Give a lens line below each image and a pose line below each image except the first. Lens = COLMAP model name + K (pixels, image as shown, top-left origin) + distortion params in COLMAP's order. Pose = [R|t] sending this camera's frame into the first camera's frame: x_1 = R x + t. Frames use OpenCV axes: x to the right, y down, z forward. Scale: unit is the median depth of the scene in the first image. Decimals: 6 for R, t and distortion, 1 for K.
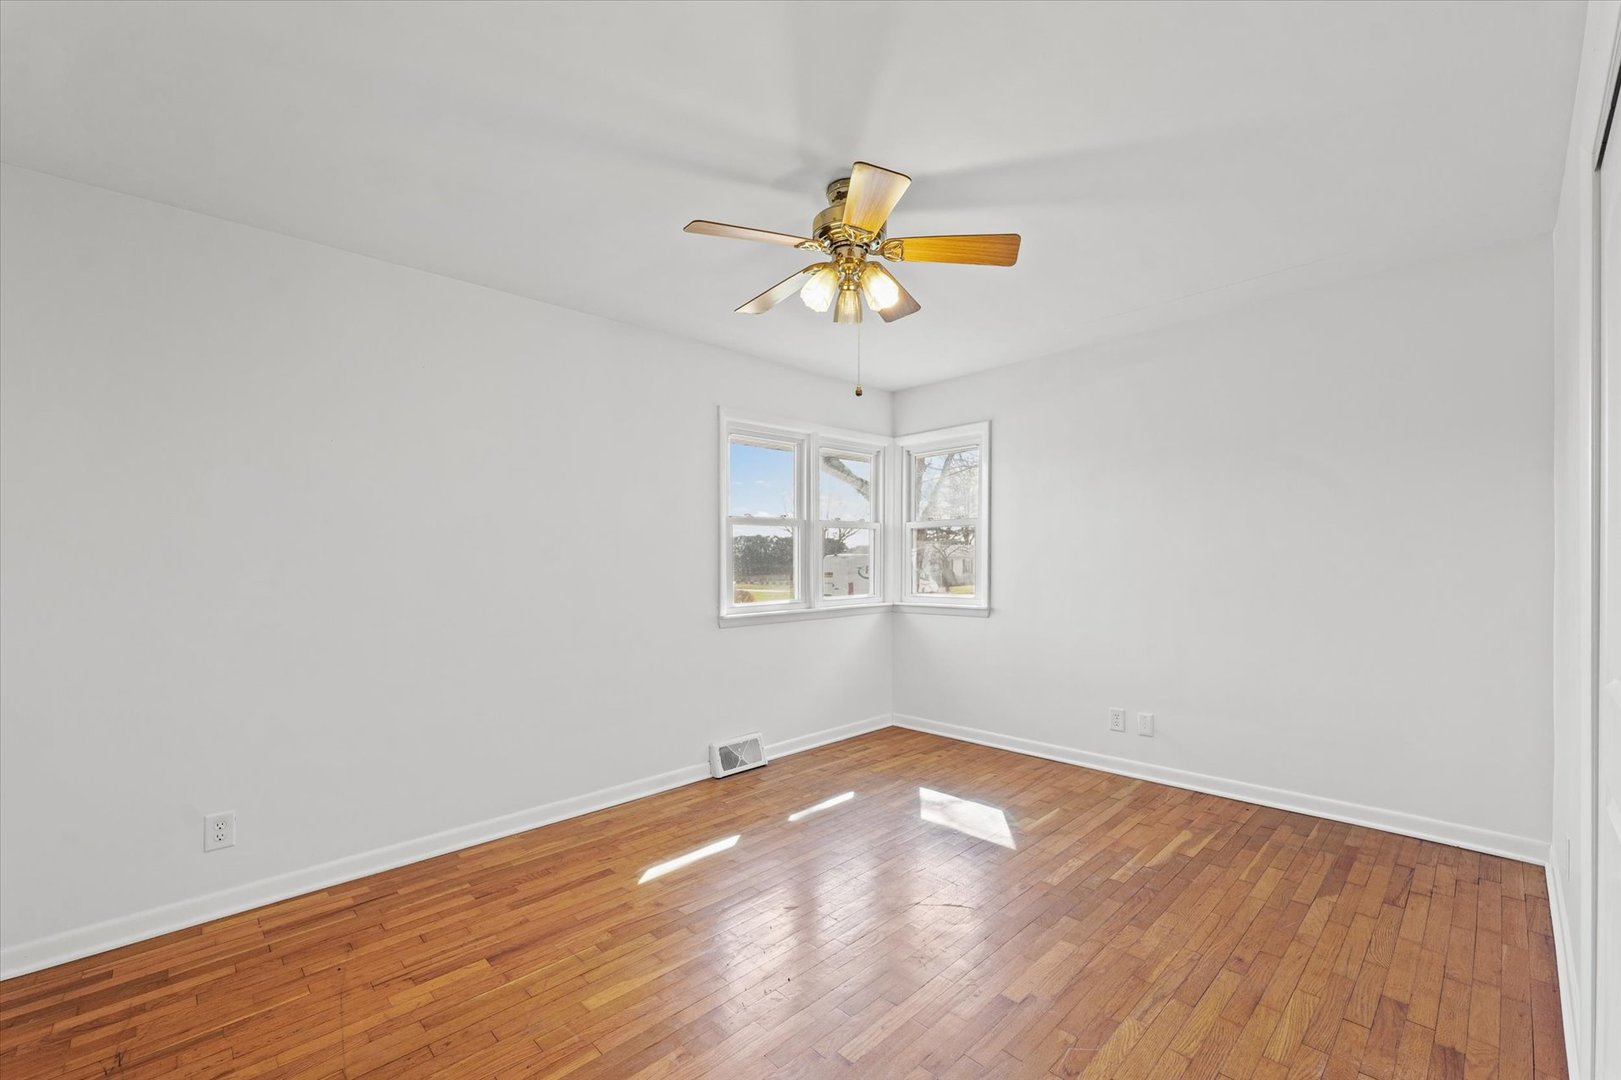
lens RADIAL K [[673.1, 0, 813.0], [0, 673.1, 555.5], [0, 0, 1]] dist [-0.002262, -0.000379]
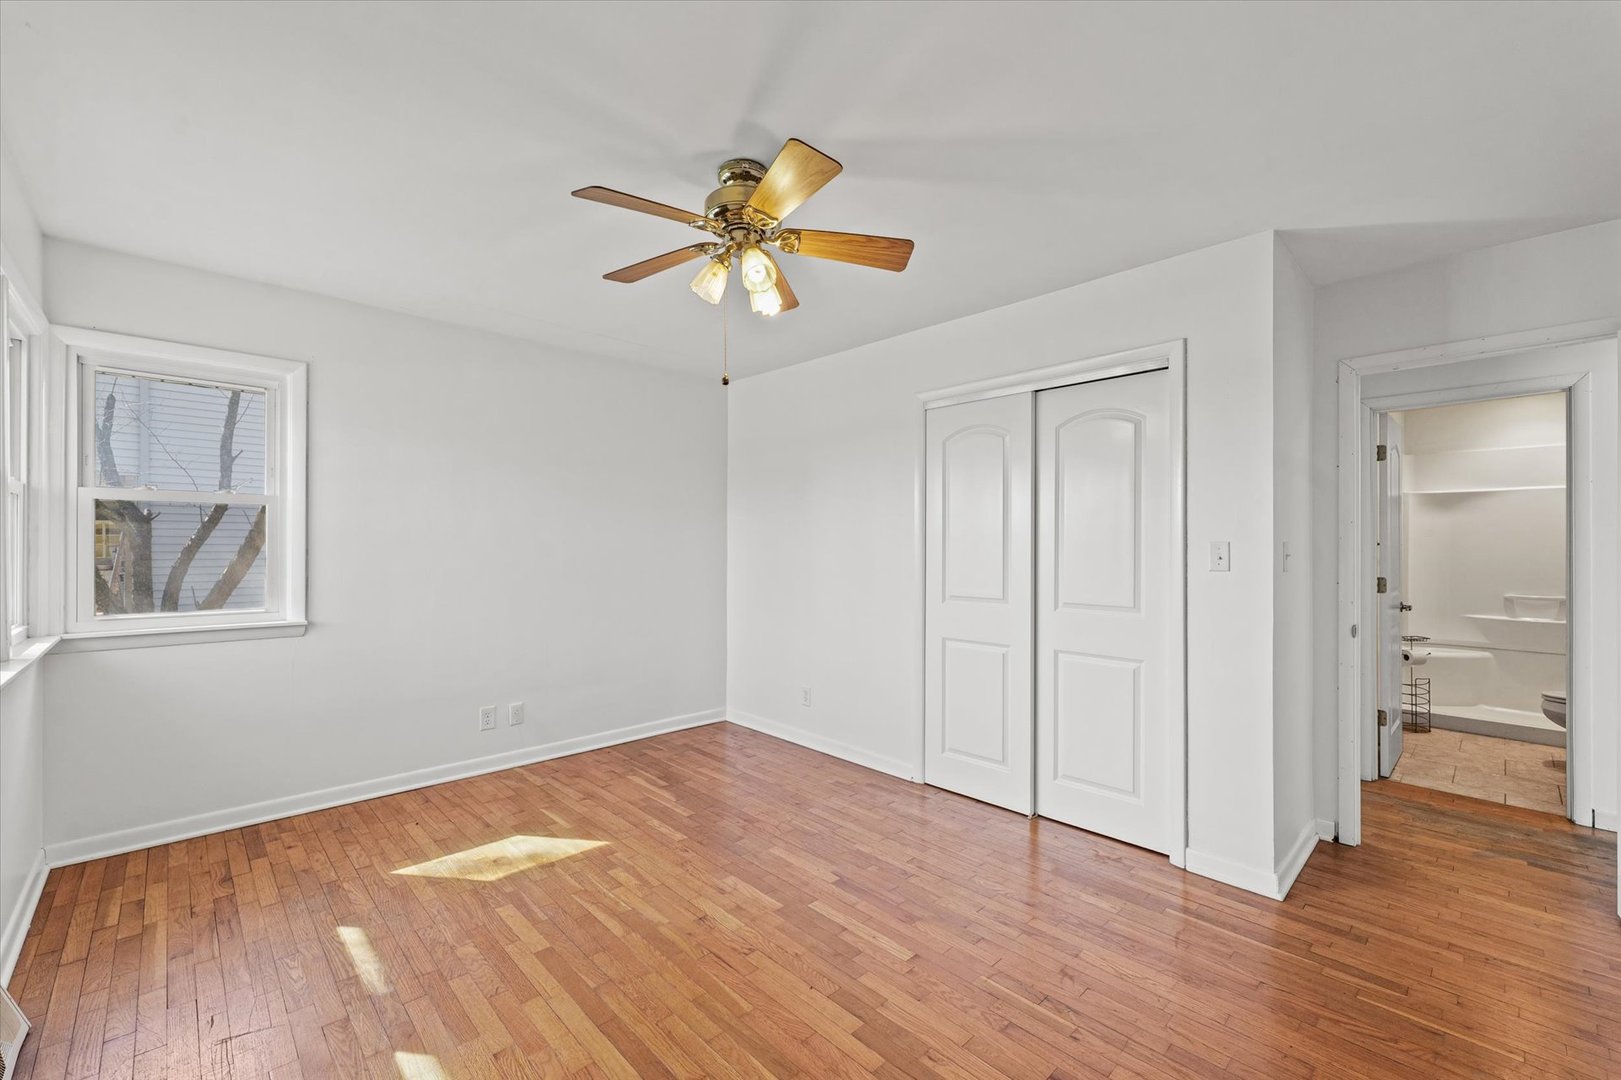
lens RADIAL K [[673.1, 0, 813.0], [0, 673.1, 555.5], [0, 0, 1]] dist [-0.002262, -0.000379]
pose [[0.002962, -0.002096, 0.999993, -0.551256], [-0.005510, 0.999983, 0.002113, 0.001945], [-0.999980, -0.005517, 0.002950, 0.543906]]
